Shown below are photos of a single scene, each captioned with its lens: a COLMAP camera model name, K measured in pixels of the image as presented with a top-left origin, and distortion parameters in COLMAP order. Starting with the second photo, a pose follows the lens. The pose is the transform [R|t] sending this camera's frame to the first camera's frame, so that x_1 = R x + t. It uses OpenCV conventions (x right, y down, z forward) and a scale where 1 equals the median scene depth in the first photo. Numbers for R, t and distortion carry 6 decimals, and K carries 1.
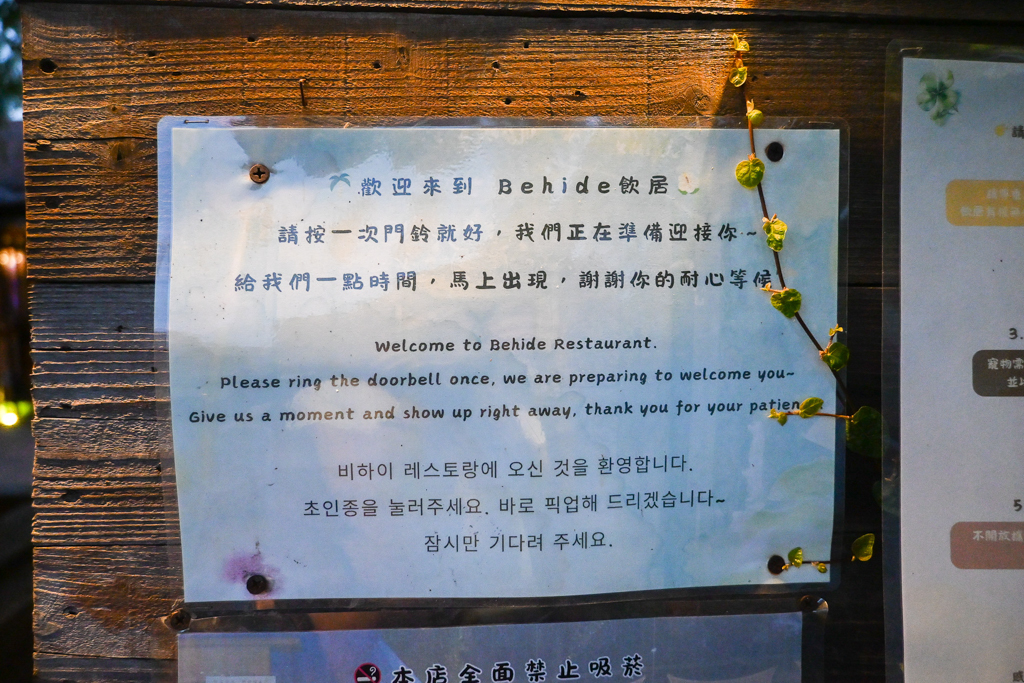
lens RADIAL K [[712.6, 0, 510.2], [0, 712.6, 344.3], [0, 0, 1]] dist [-0.002287, -0.002968]
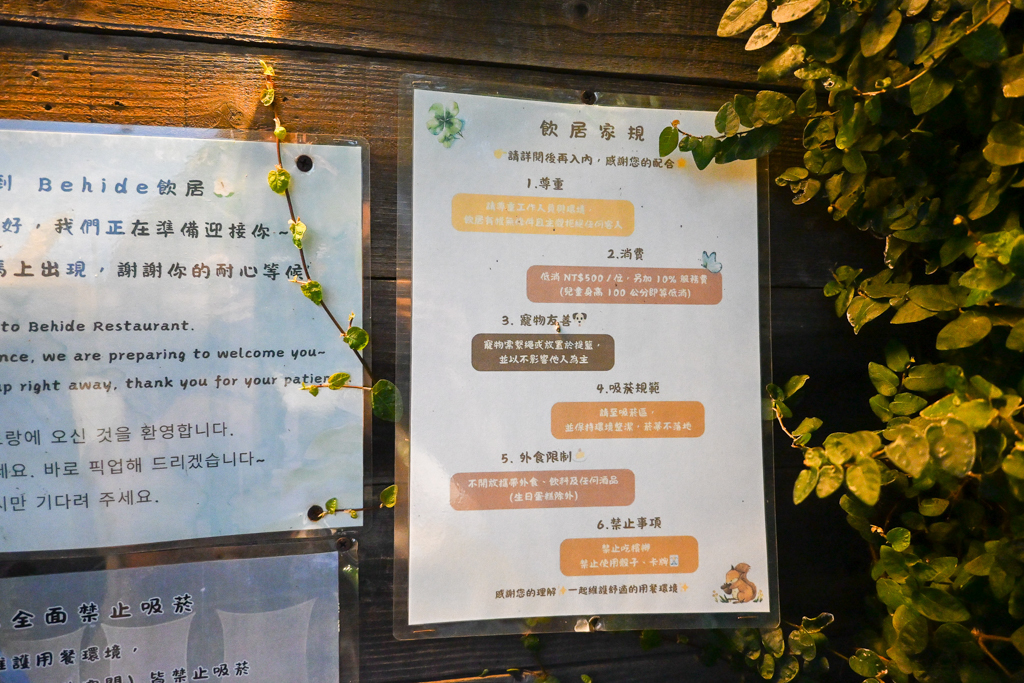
lens RADIAL K [[712.6, 0, 513.4], [0, 712.6, 339.5], [0, 0, 1]] dist [-0.002287, -0.002968]
pose [[0.985001, 0.004492, 0.172488, 0.513100], [-0.010277, 0.999414, 0.032661, -0.022617], [-0.172240, -0.033944, 0.984470, -0.224579]]
